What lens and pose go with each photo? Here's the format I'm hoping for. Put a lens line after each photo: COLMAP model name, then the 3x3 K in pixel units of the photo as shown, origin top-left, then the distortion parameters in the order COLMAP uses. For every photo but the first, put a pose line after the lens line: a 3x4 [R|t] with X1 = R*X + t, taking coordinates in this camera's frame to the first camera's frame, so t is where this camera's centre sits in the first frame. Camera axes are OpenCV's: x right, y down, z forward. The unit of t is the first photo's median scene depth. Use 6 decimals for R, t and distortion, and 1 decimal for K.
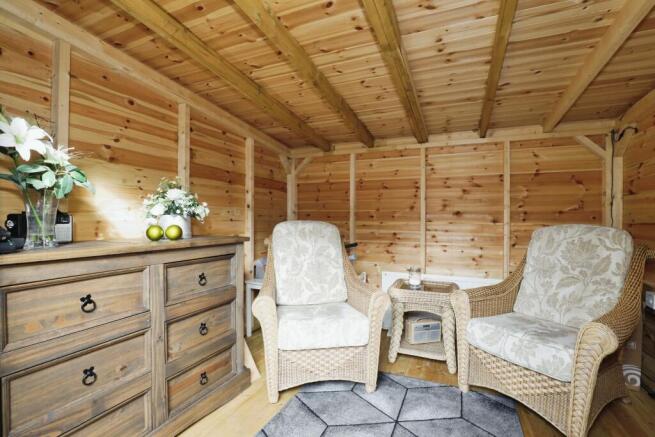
lens RADIAL K [[305.1, 0, 333.4], [0, 305.1, 231.6], [0, 0, 1]] dist [-0.026479, 0.000446]
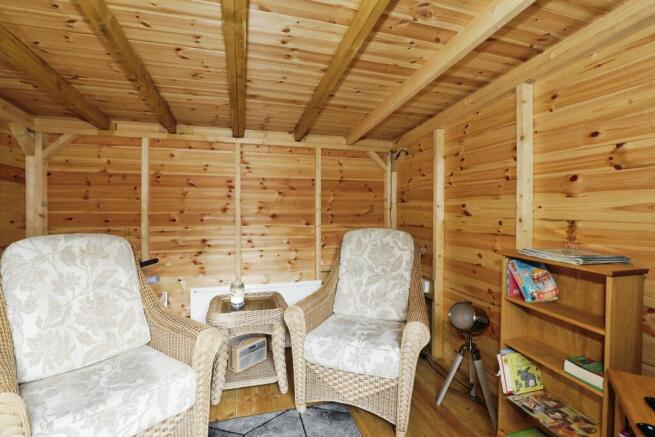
lens RADIAL K [[307.9, 0, 337.6], [0, 307.9, 218.2], [0, 0, 1]] dist [-0.034935, 0.006142]
pose [[0.774029, -0.014209, 0.632990, -0.060637], [0.019176, 0.999816, -0.001006, -0.060362], [-0.632859, 0.012916, 0.774159, 0.153588]]
